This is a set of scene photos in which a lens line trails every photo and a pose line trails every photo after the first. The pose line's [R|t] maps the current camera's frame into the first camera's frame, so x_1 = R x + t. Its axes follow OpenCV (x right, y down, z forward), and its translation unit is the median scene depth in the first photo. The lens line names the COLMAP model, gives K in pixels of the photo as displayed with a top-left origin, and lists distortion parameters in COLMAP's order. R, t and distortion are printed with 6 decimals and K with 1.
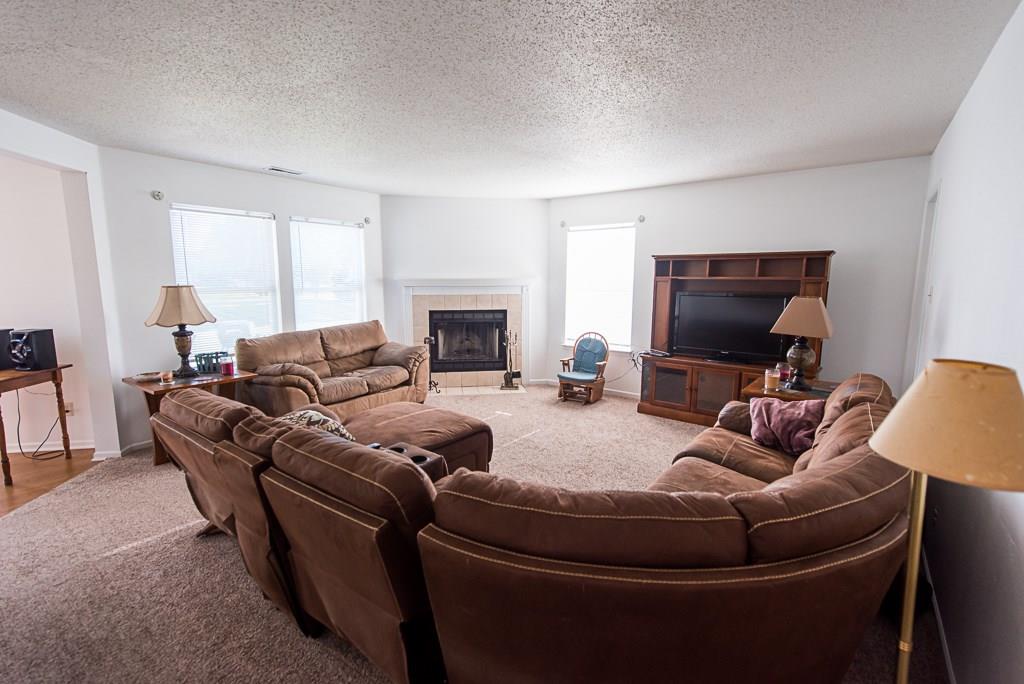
lens RADIAL K [[451.7, 0, 512.0], [0, 451.7, 342.0], [0, 0, 1]] dist [0.022702, -0.007101]
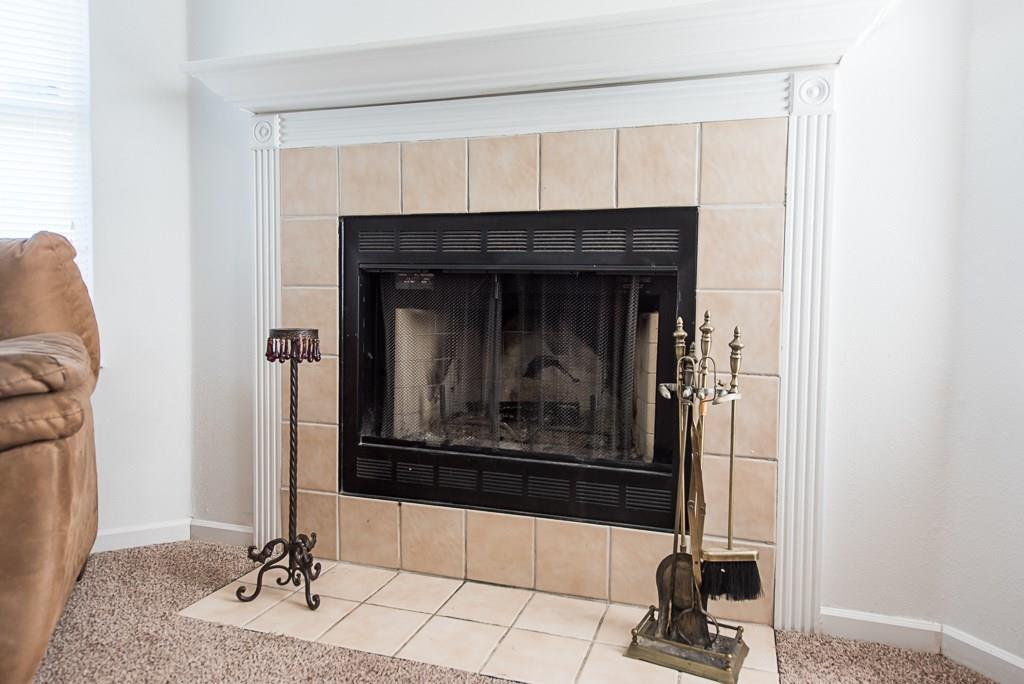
lens RADIAL K [[685.5, 0, 512.8], [0, 685.5, 324.4], [0, 0, 1]] dist [0.001790, 0.000419]
pose [[0.883023, 0.032056, -0.468233, 0.055348], [-0.076019, 0.994260, -0.075292, 0.003757], [0.463132, 0.102079, 0.880391, 0.721715]]
